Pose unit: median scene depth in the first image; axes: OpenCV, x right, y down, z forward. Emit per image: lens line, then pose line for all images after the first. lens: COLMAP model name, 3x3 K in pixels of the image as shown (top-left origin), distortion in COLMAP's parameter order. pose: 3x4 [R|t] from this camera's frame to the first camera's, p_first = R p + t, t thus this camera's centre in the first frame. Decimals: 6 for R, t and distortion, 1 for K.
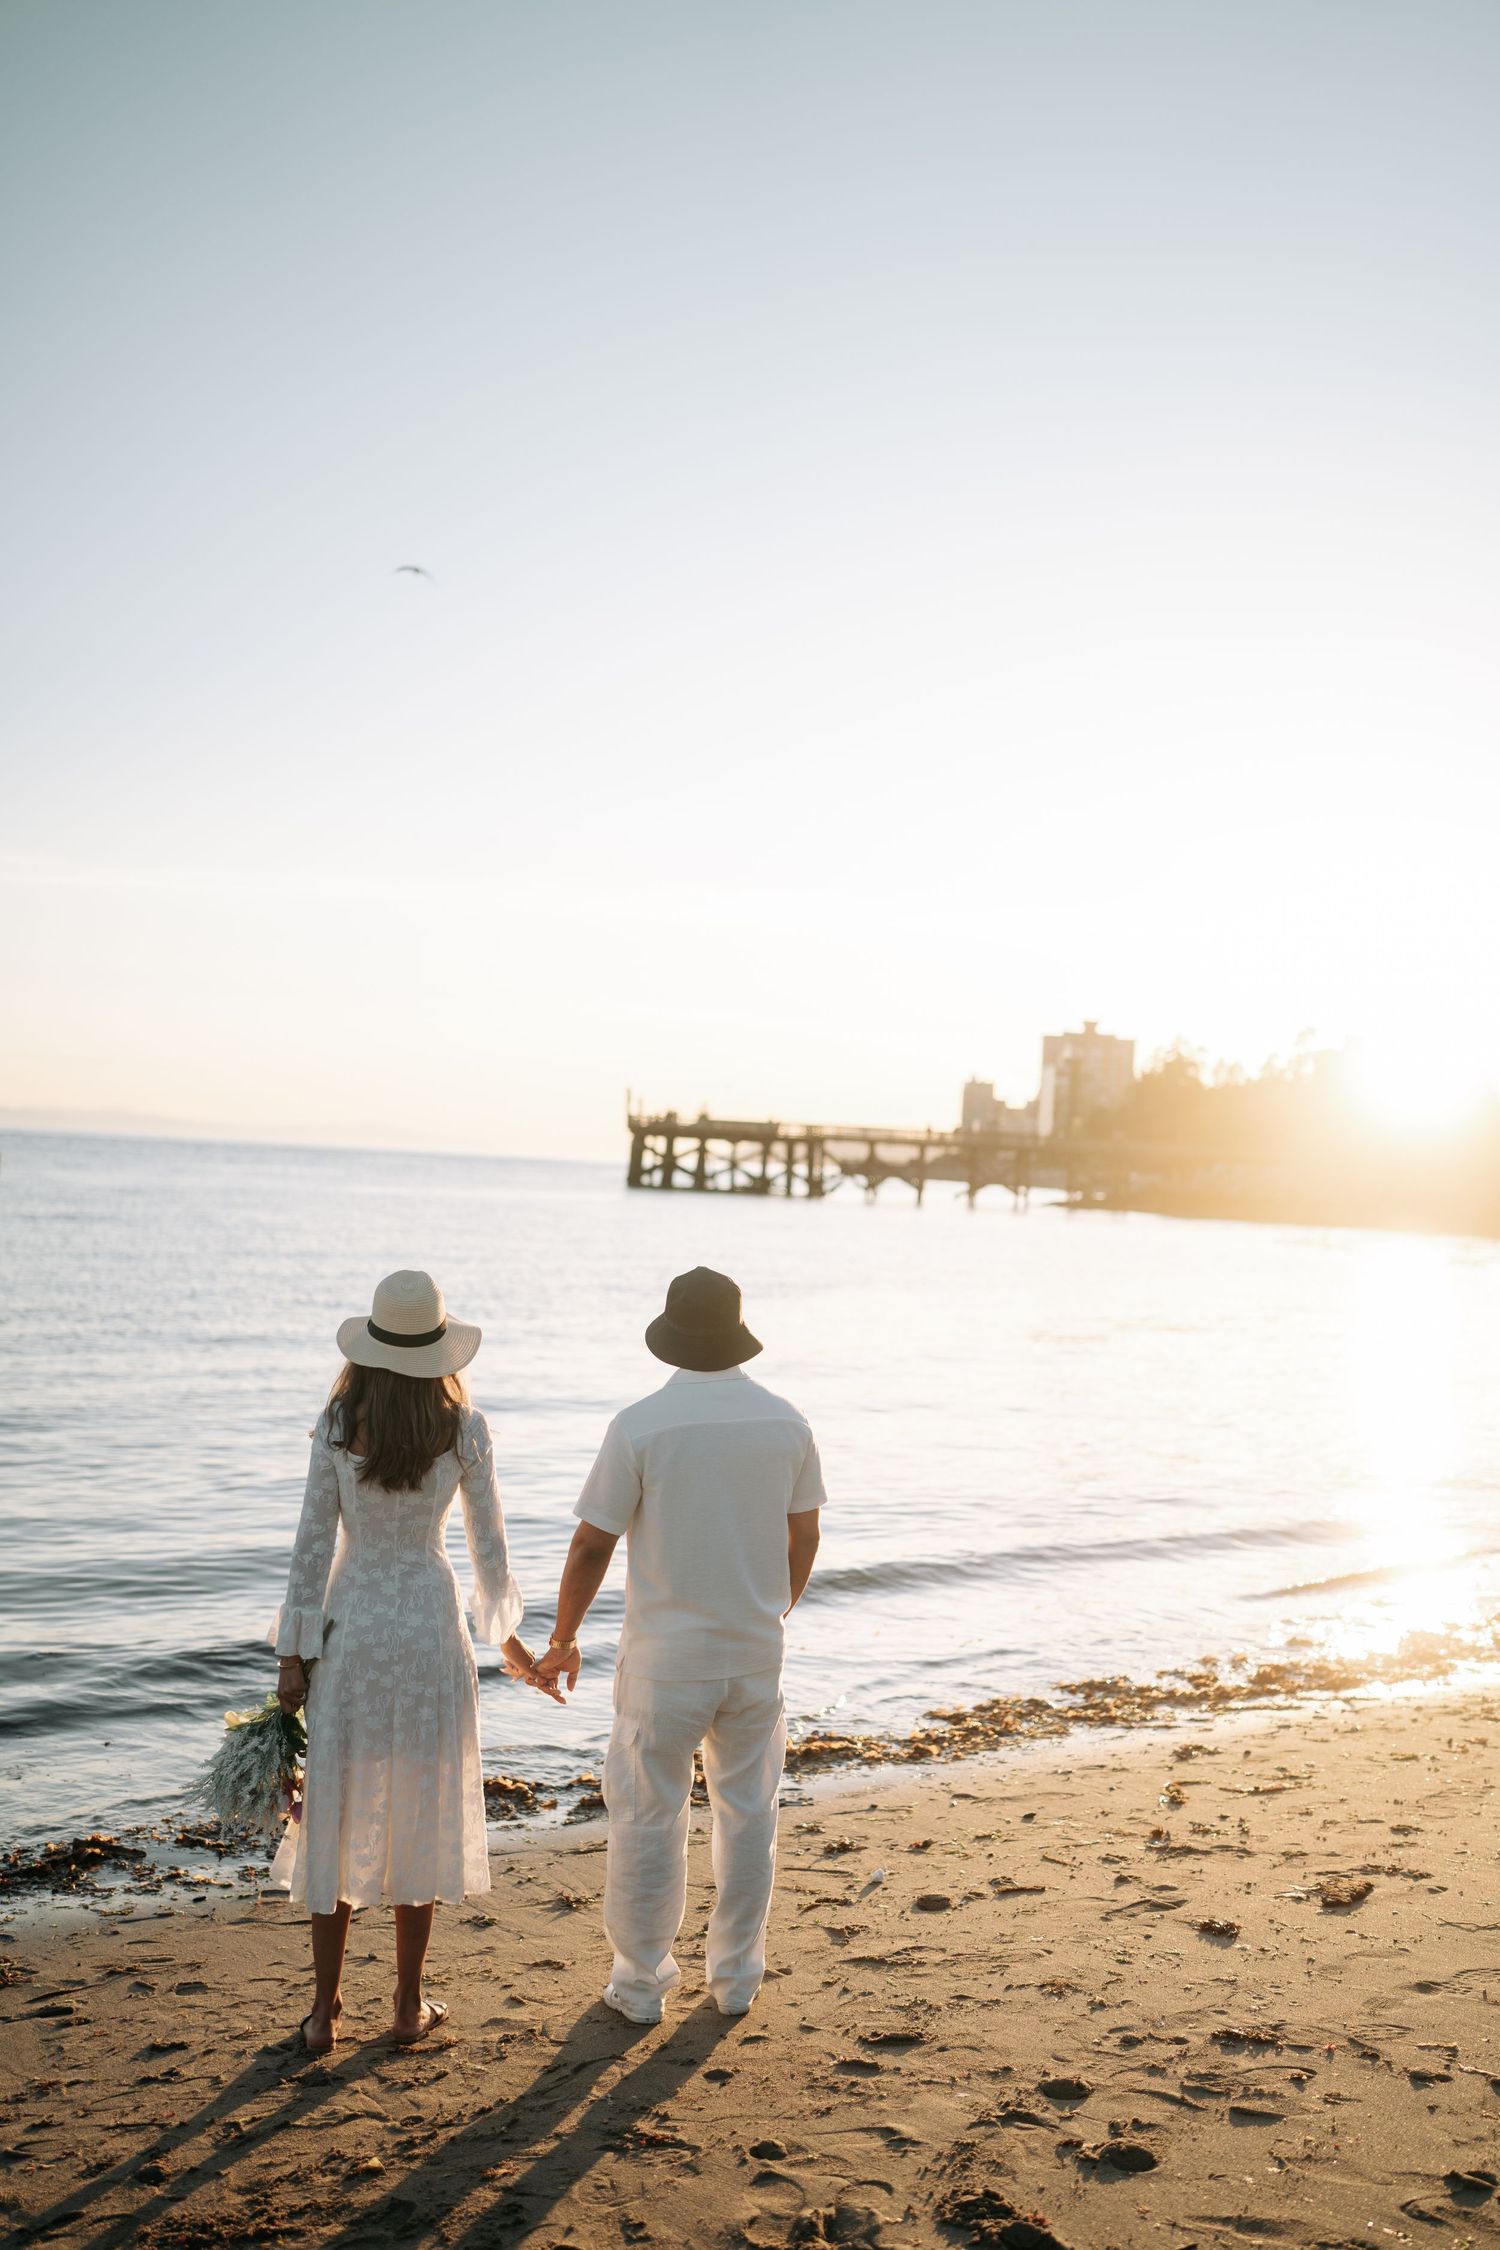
lens RADIAL K [[2169.9, 0, 766.8], [0, 2169.9, 1123.0], [0, 0, 1]] dist [-0.052646, 0.164879]
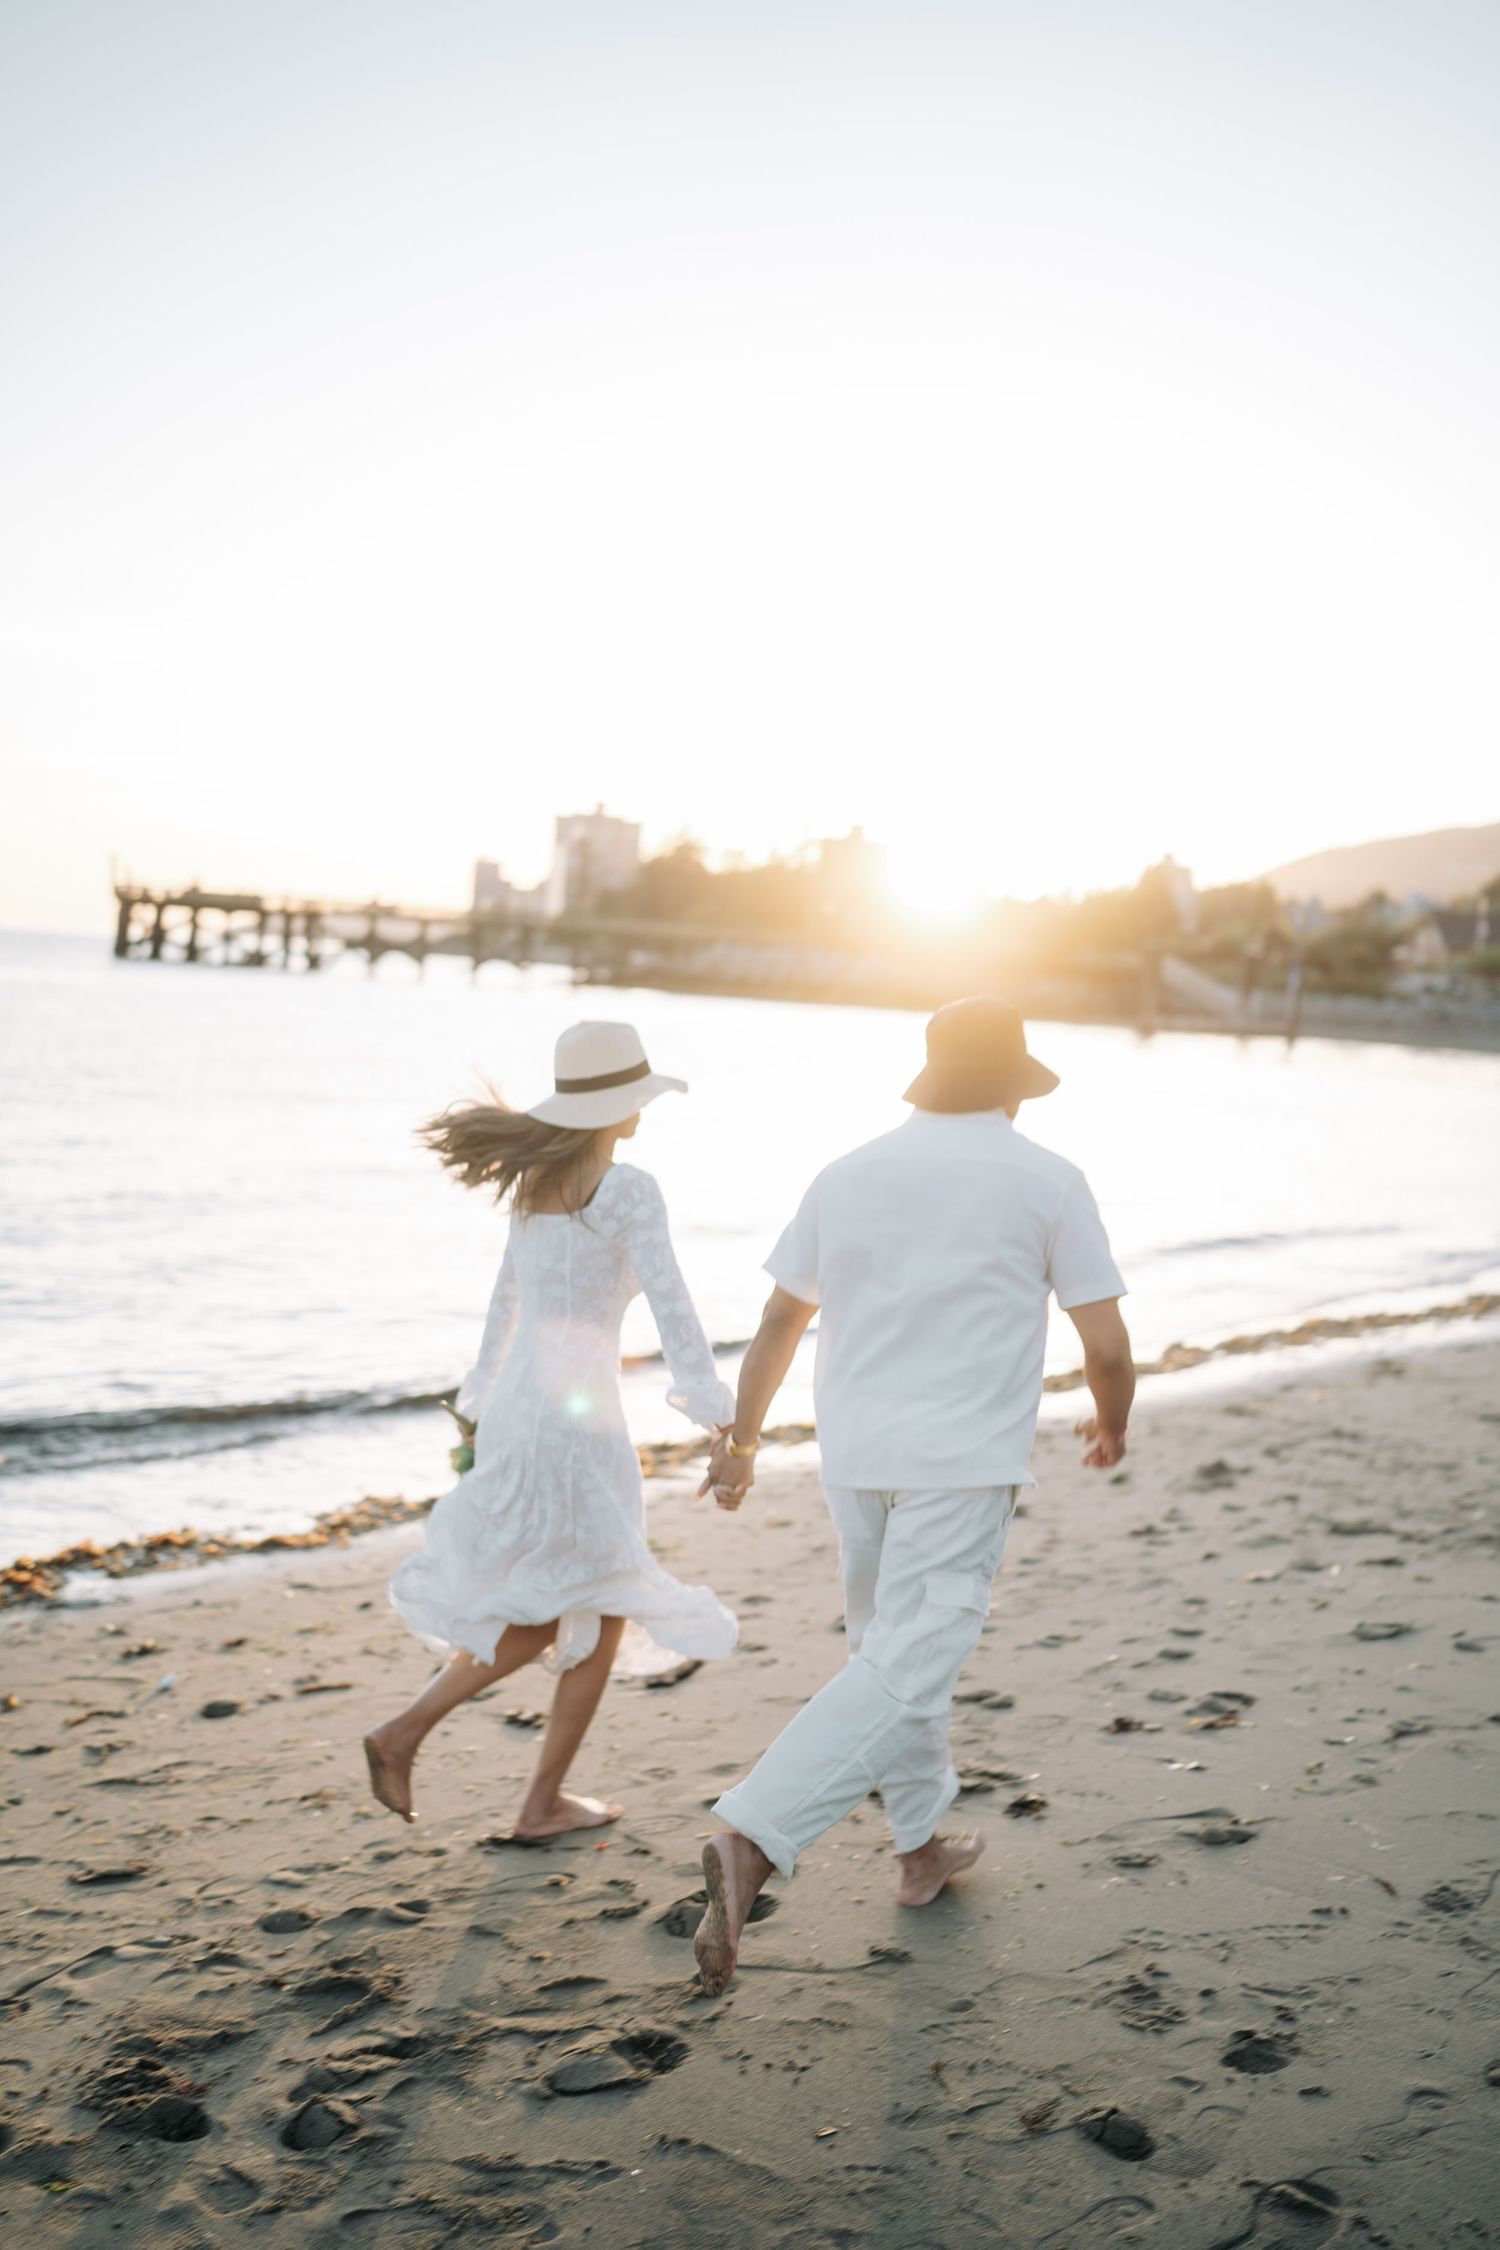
lens RADIAL K [[2169.9, 0, 766.8], [0, 2169.9, 1123.0], [0, 0, 1]] dist [-0.052646, 0.164879]
pose [[0.974343, -0.000753, 0.225069, 0.112052], [-0.022113, 0.994836, 0.099057, 0.026808], [-0.223981, -0.101492, 0.969294, 0.115454]]
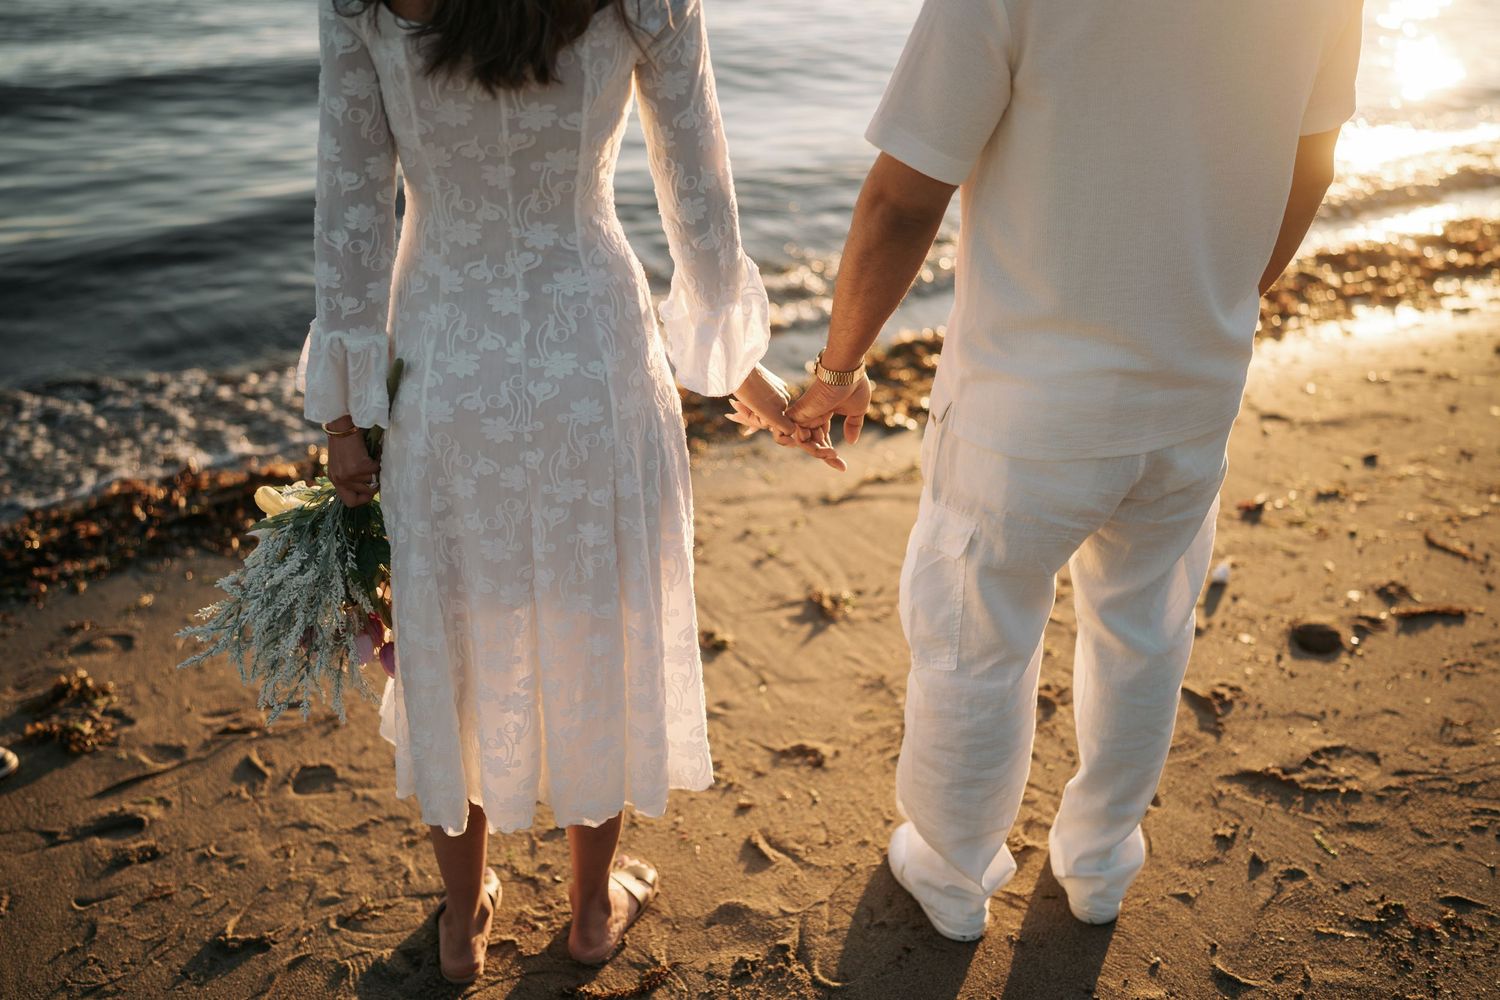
lens RADIAL K [[1309.4, 0, 731.0], [0, 1309.4, 502.3], [0, 0, 1]] dist [0.094080, -0.002024]
pose [[0.993733, 0.041062, -0.103964, -0.085701], [0.018098, 0.858707, 0.512147, 0.095981], [0.110304, -0.510819, 0.852582, 0.695604]]
